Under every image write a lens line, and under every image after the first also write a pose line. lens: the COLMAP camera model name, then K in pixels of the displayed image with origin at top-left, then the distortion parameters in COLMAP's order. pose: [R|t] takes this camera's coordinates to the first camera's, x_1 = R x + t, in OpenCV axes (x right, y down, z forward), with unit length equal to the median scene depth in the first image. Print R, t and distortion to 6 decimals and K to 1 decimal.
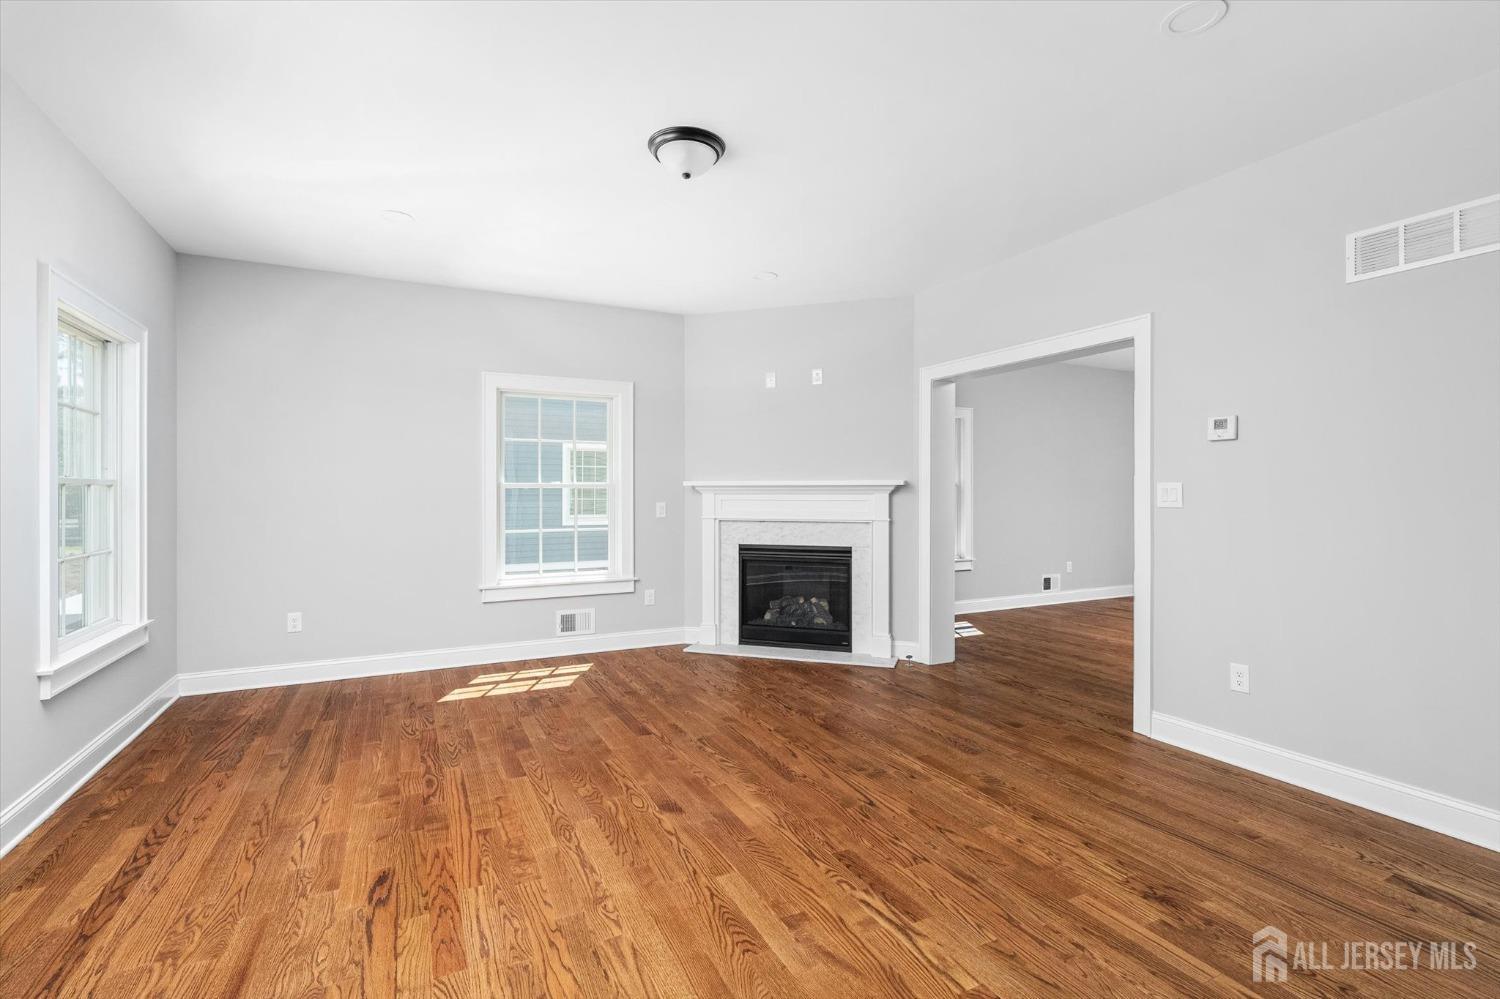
lens RADIAL K [[683.2, 0, 752.0], [0, 683.2, 495.6], [0, 0, 1]] dist [0.004568, 0.000408]
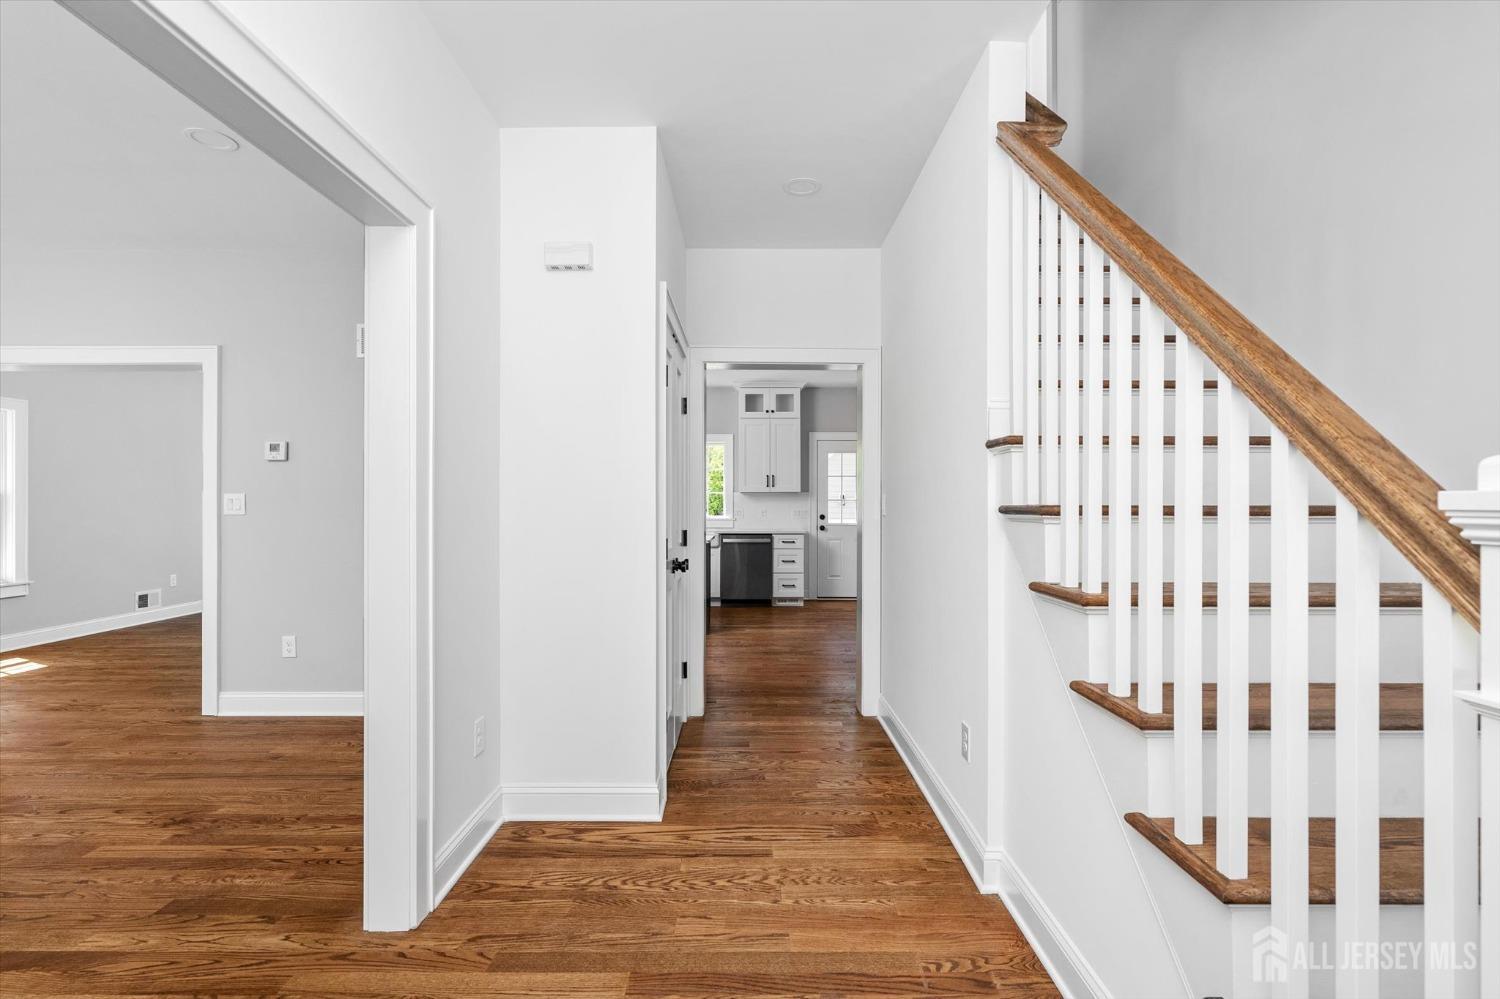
lens RADIAL K [[683.2, 0, 742.8], [0, 683.2, 503.8], [0, 0, 1]] dist [0.004568, 0.000408]
pose [[0.461369, -0.000301, 0.887208, -0.032213], [0.001634, 0.999999, -0.000510, 0.000725], [-0.887207, 0.001685, 0.461369, -0.335459]]
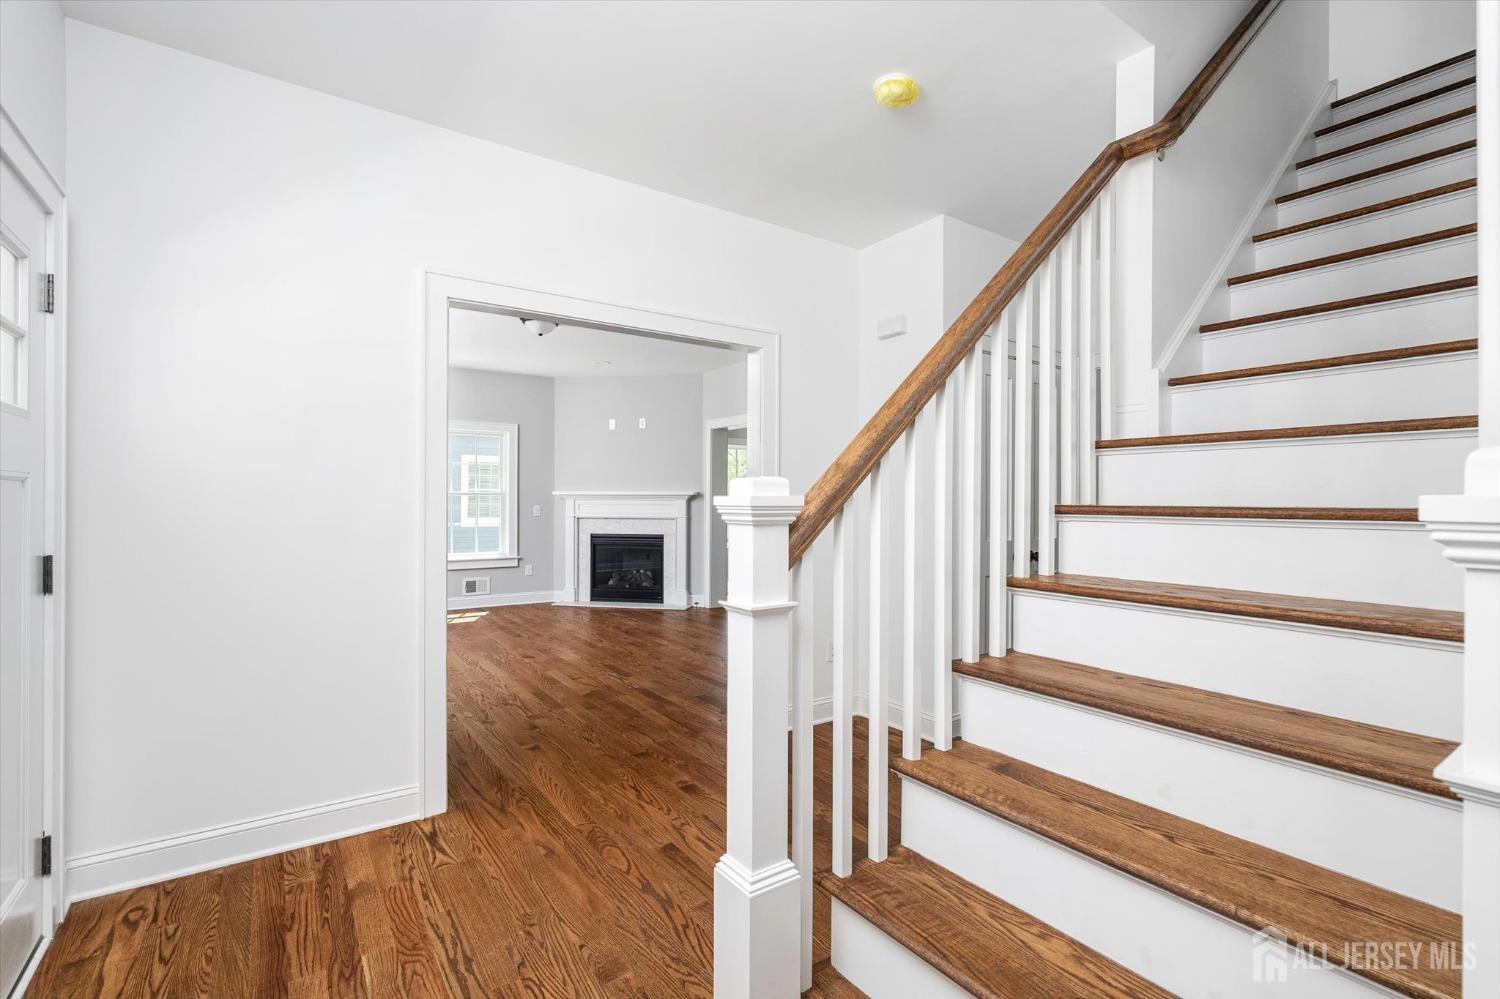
lens RADIAL K [[683.2, 0, 751.6], [0, 683.2, 498.1], [0, 0, 1]] dist [0.004568, 0.000408]
pose [[0.990394, 0.002472, 0.138252, 0.208526], [-0.001808, 0.999986, -0.004927, -0.000841], [-0.138262, 0.004630, 0.990385, -0.900061]]
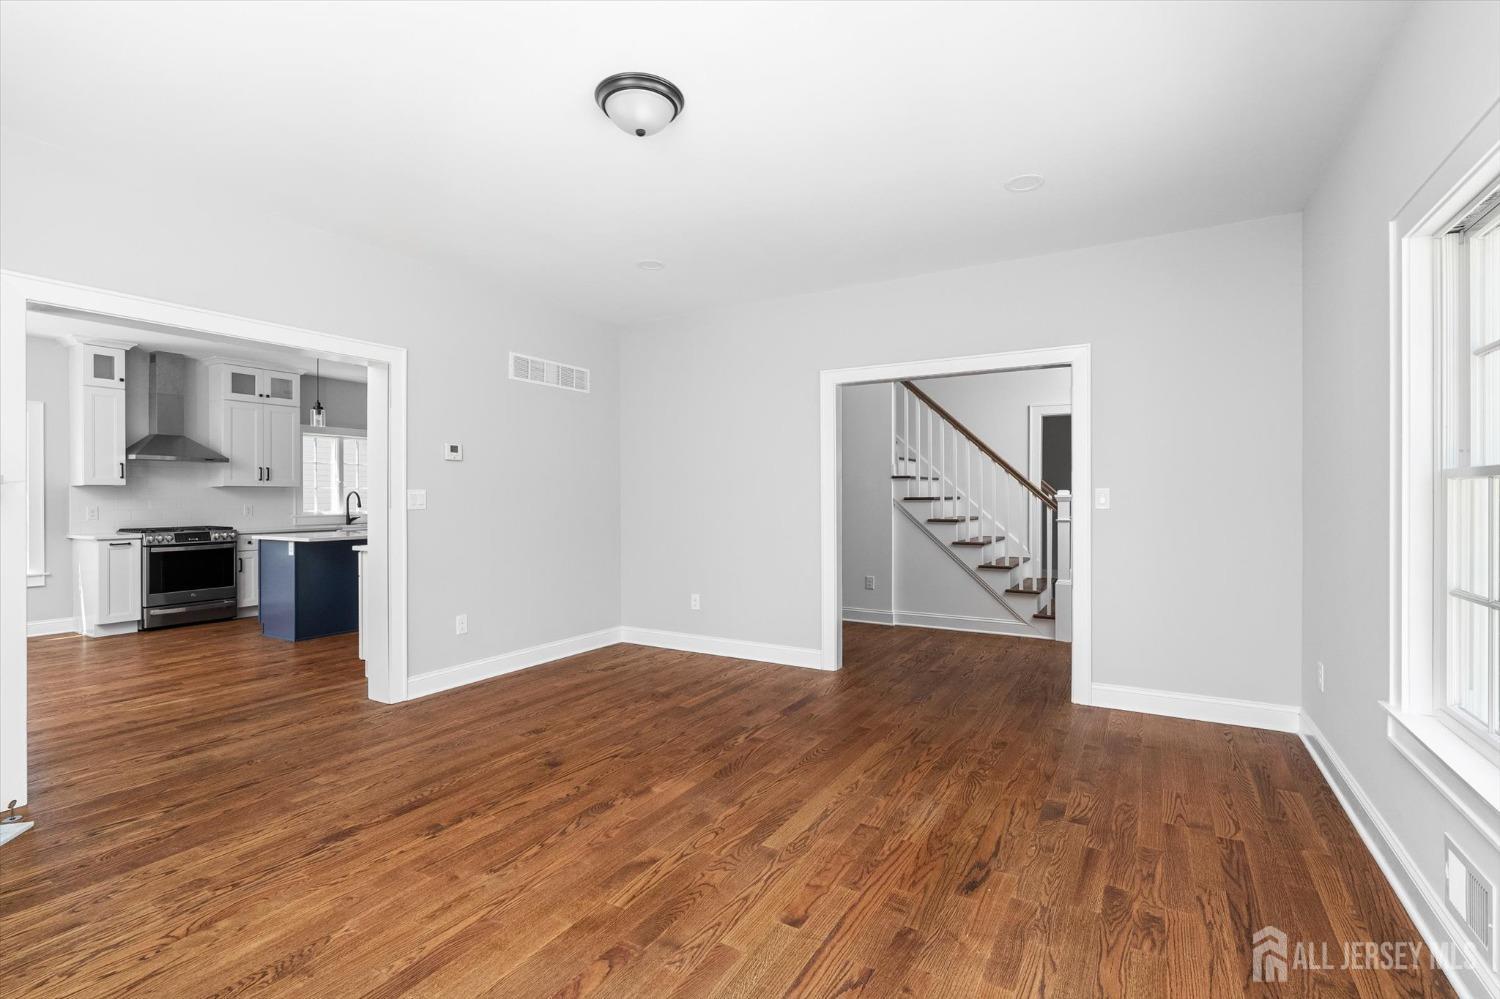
lens RADIAL K [[683.2, 0, 749.6], [0, 683.2, 499.3], [0, 0, 1]] dist [0.004568, 0.000408]
pose [[-0.536597, -0.000137, 0.843839, -0.820586], [0.005463, 0.999978, 0.003636, -0.002264], [-0.843821, 0.006561, -0.536585, 1.226978]]
